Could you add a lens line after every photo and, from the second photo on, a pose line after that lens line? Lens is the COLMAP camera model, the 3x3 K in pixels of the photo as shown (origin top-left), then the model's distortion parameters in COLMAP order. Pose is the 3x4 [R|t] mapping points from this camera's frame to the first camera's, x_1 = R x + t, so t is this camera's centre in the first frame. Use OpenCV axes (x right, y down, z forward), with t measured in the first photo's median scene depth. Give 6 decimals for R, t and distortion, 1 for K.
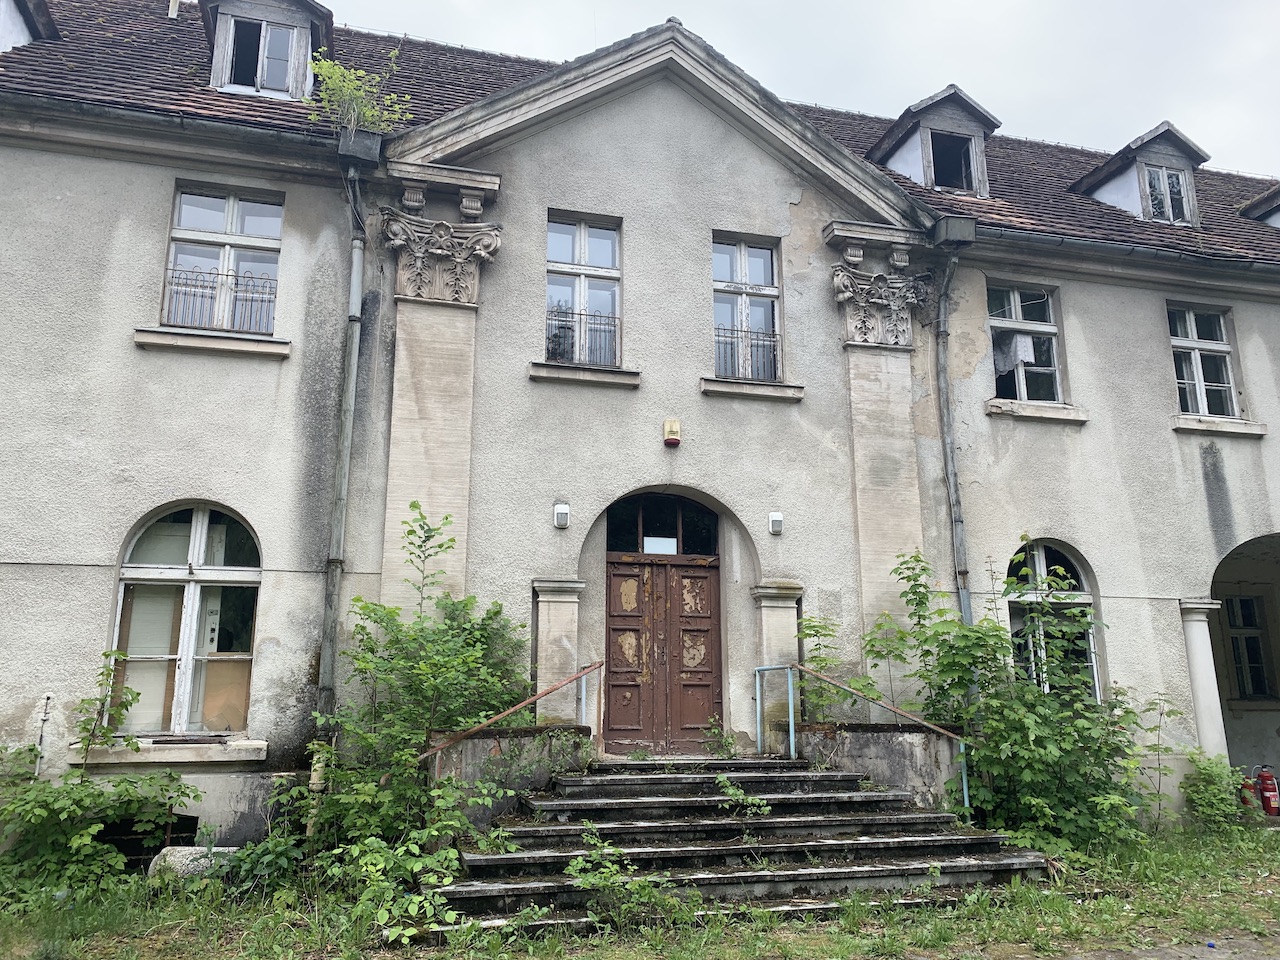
lens RADIAL K [[958.1, 0, 643.7], [0, 958.1, 471.1], [0, 0, 1]] dist [0.062897, -0.078511]
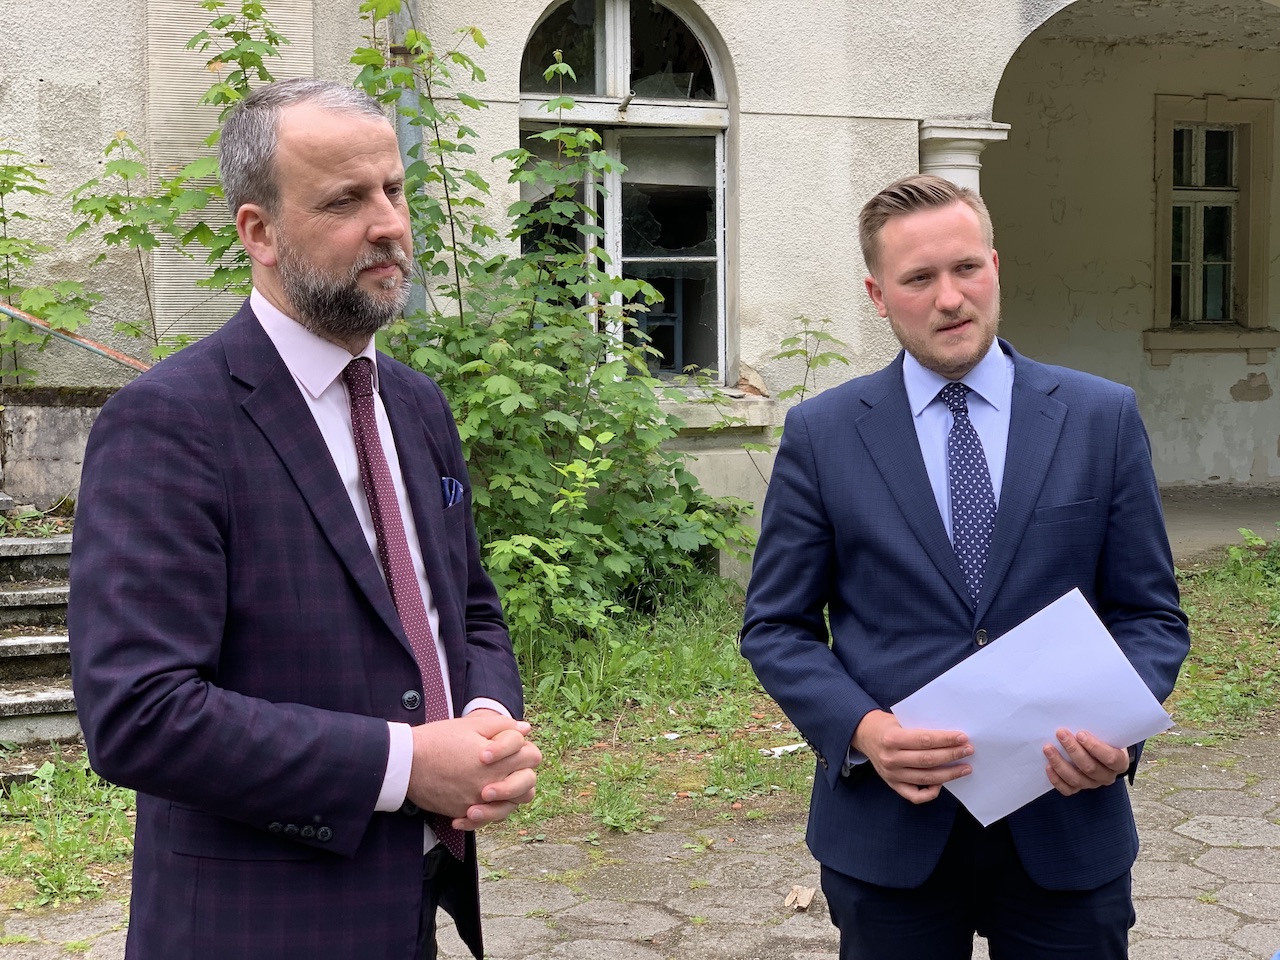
lens RADIAL K [[1876.5, 0, 627.9], [0, 1876.5, 478.7], [0, 0, 1]] dist [0.096021, 0.000000]
pose [[0.990936, -0.013570, 0.133647, 0.333310], [-0.027581, 0.953136, 0.301283, 0.031161], [-0.131473, -0.302239, 0.944122, 0.127194]]
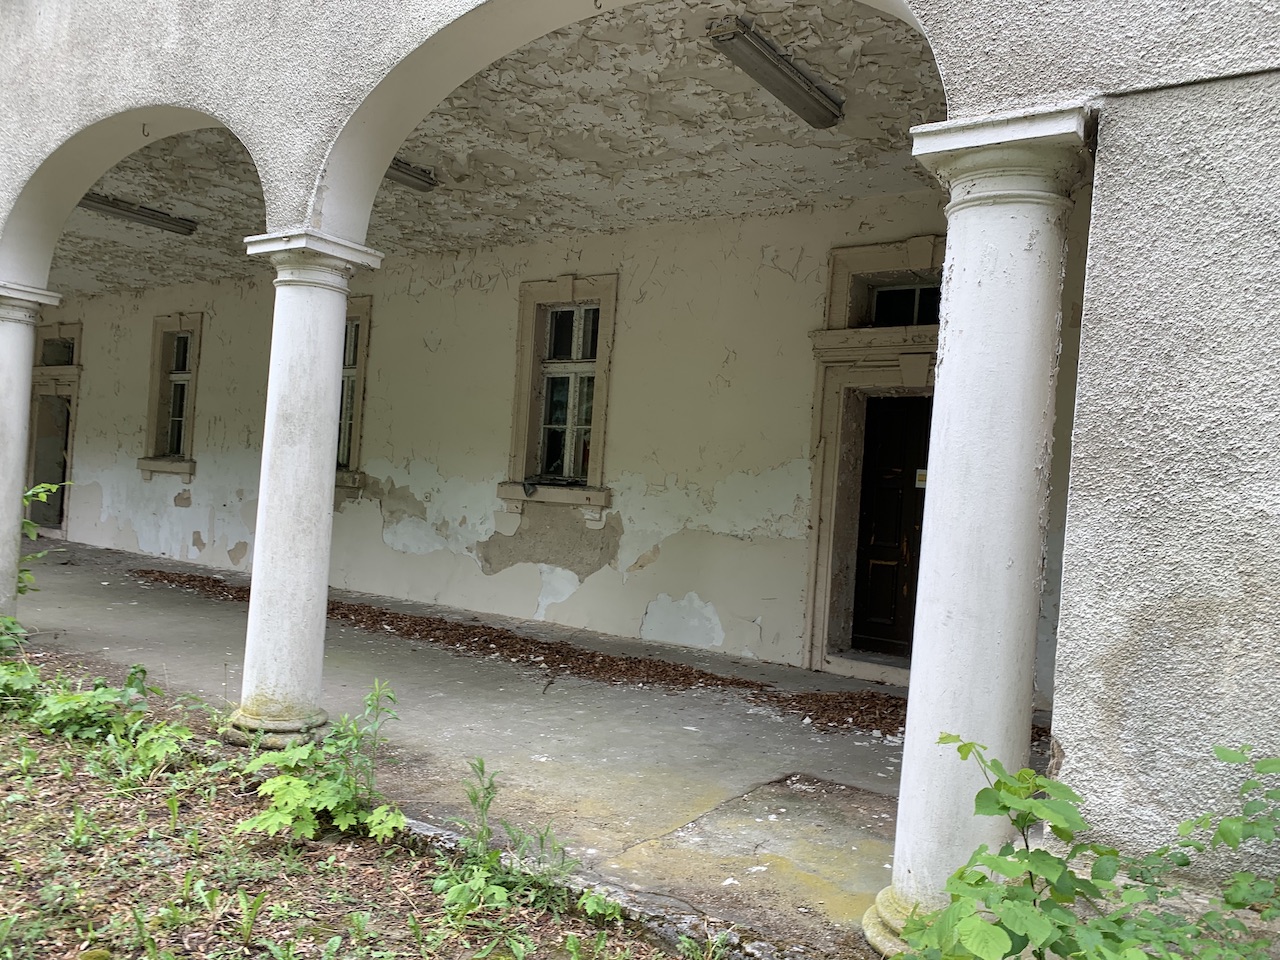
lens RADIAL K [[958.1, 0, 644.9], [0, 958.1, 484.0], [0, 0, 1]] dist [0.062897, -0.078511]
pose [[0.651729, 0.043431, -0.757207, 2.540050], [0.108639, 0.982719, 0.149871, 0.299443], [0.750631, -0.179937, 0.635749, 1.315453]]
